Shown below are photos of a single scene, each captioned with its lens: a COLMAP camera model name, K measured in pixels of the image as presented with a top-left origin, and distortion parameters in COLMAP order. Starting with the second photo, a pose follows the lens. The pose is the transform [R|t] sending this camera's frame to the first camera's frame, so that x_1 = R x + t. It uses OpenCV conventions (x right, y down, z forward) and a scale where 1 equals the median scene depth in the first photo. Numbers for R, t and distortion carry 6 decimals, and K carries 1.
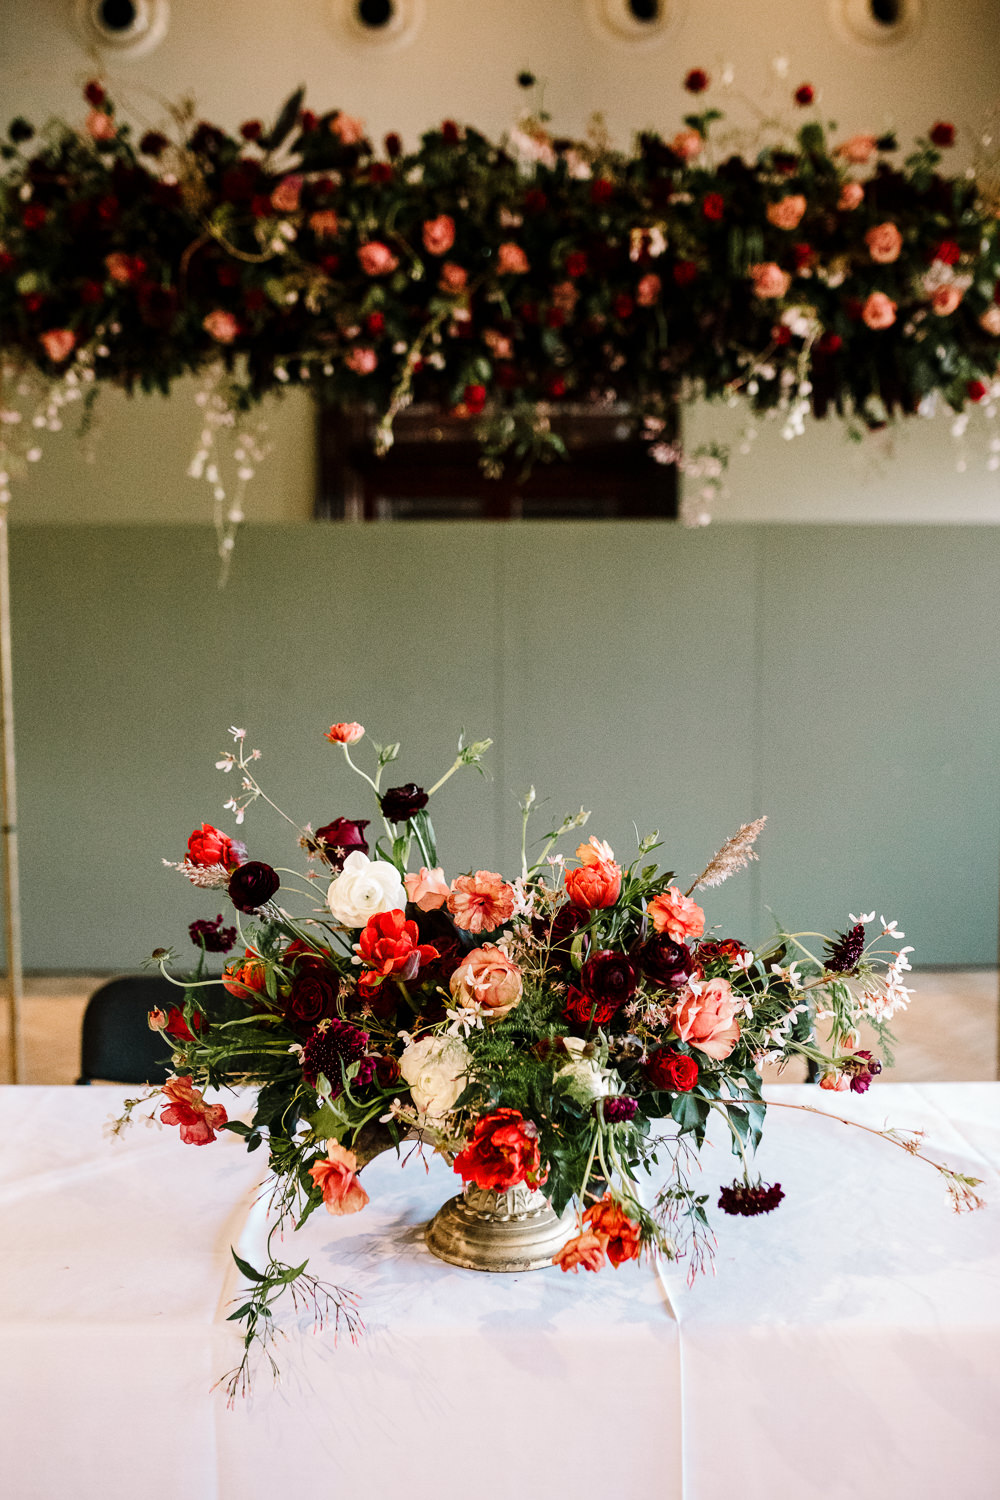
lens RADIAL K [[1444.4, 0, 500.0], [0, 1444.4, 750.0], [0, 0, 1]] dist [-0.124607, 0.207577]
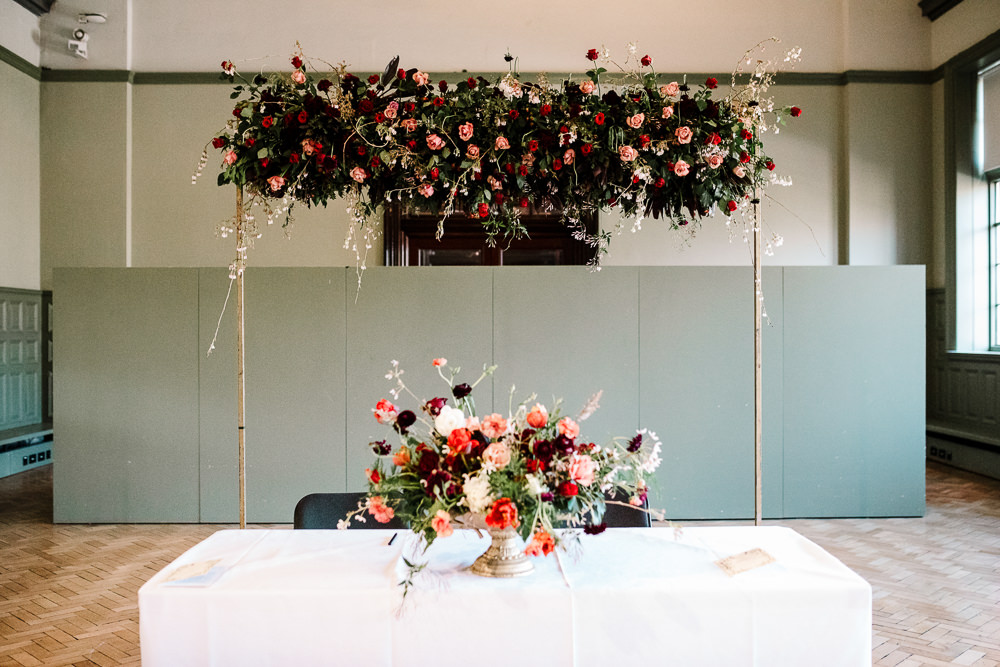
lens RADIAL K [[962.9, 0, 500.0], [0, 962.9, 333.5], [0, 0, 1]] dist [-0.124607, 0.207577]
pose [[0.999933, -0.001631, 0.011422, -0.010389], [0.002529, 0.996869, -0.079034, 0.036251], [-0.011258, 0.079058, 0.996806, -0.347189]]
